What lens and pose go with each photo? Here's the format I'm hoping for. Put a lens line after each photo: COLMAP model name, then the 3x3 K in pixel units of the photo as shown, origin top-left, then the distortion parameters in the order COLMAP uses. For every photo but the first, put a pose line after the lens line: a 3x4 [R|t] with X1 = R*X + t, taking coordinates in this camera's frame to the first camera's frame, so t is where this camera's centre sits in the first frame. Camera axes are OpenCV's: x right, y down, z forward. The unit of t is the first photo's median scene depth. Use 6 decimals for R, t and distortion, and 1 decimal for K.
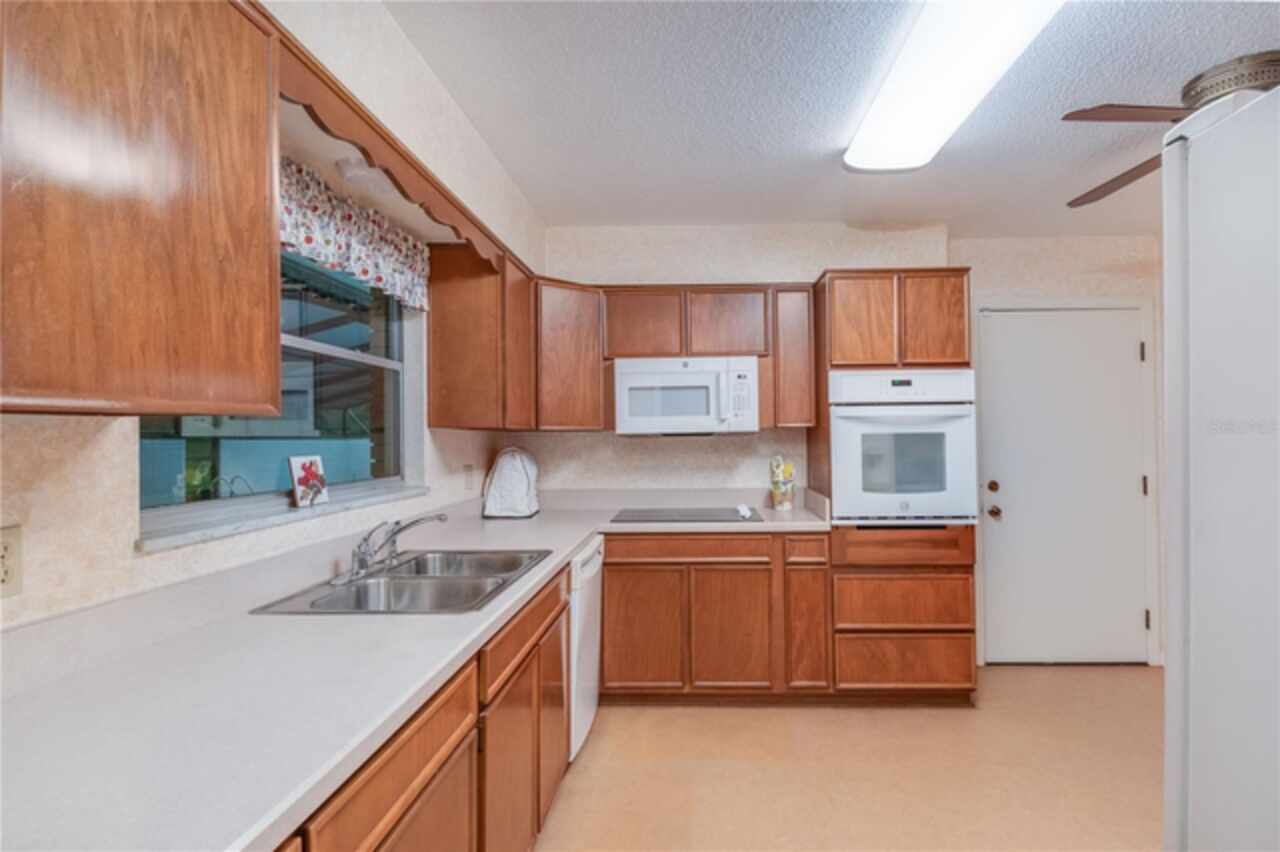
lens RADIAL K [[617.5, 0, 677.2], [0, 617.5, 426.1], [0, 0, 1]] dist [0.001897, 0.000184]
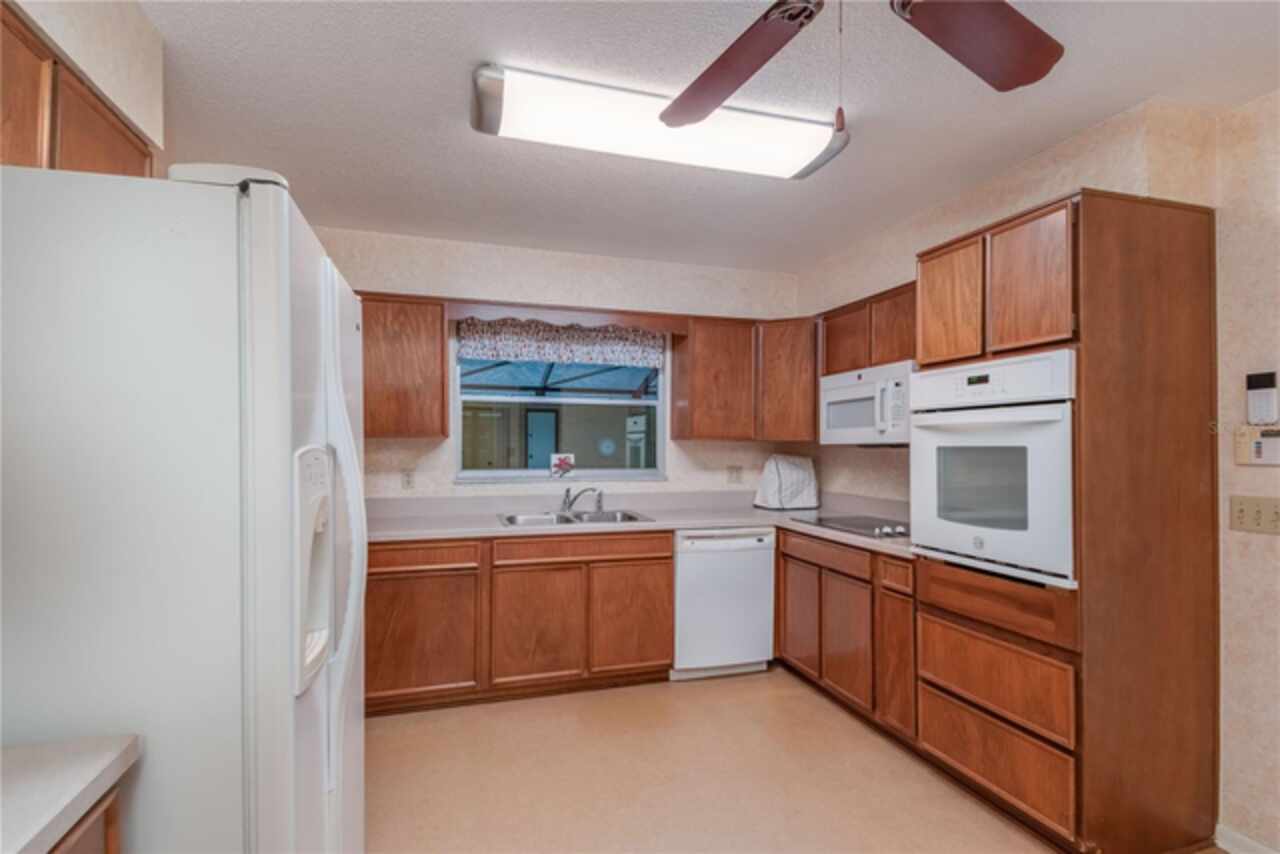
lens RADIAL K [[606.5, 0, 640.1], [0, 606.5, 441.8], [0, 0, 1]] dist [0.000133, -0.000095]
pose [[0.322134, 0.003399, -0.946688, 0.926819], [0.009785, 0.999928, 0.006919, -0.003469], [0.946644, -0.011492, 0.322078, 0.368677]]
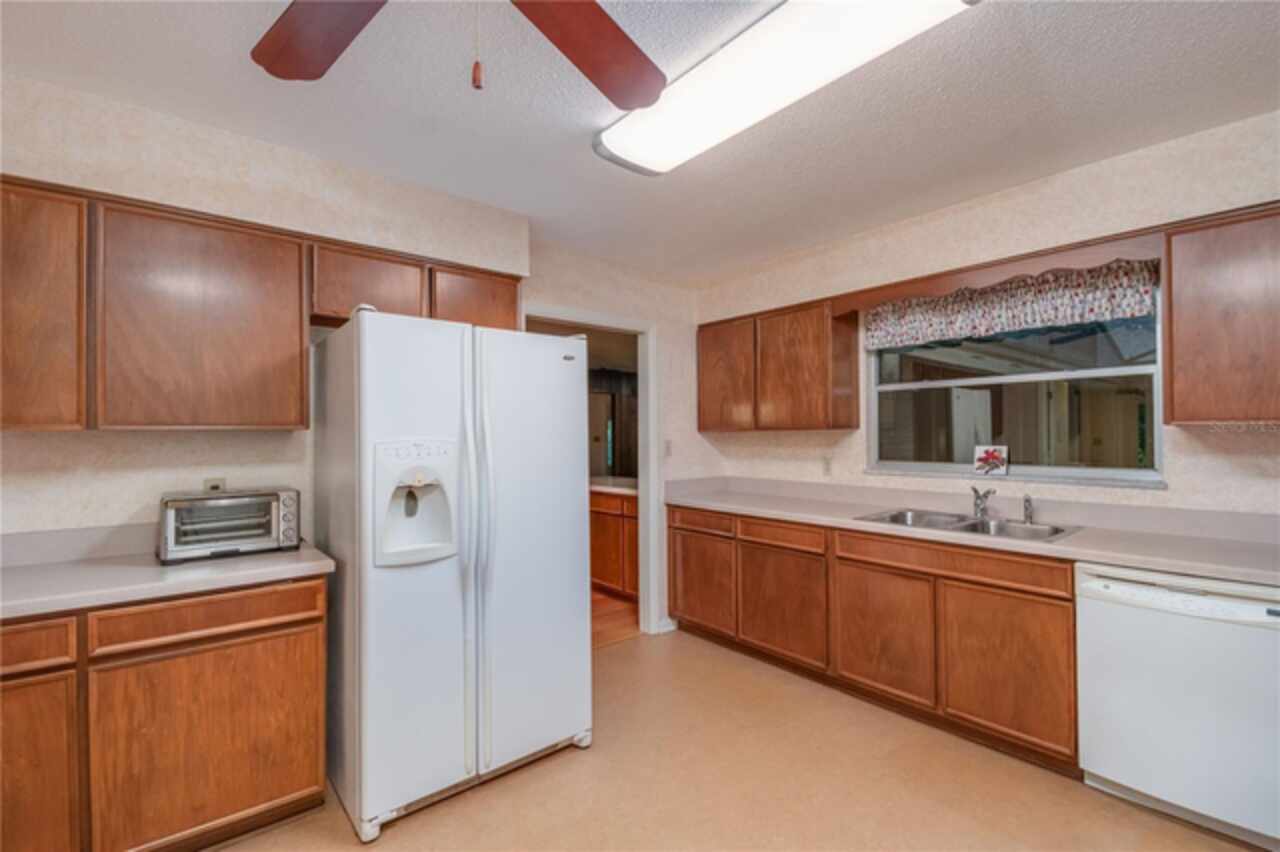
lens RADIAL K [[562.0, 0, 640.0], [0, 562.0, 426.0], [0, 0, 1]] dist [-0.002233, -0.000722]
pose [[-0.758086, -0.003409, -0.652146, 0.747868], [0.019120, 0.999440, -0.027451, 0.010767], [0.651874, -0.033279, -0.757597, 0.986916]]
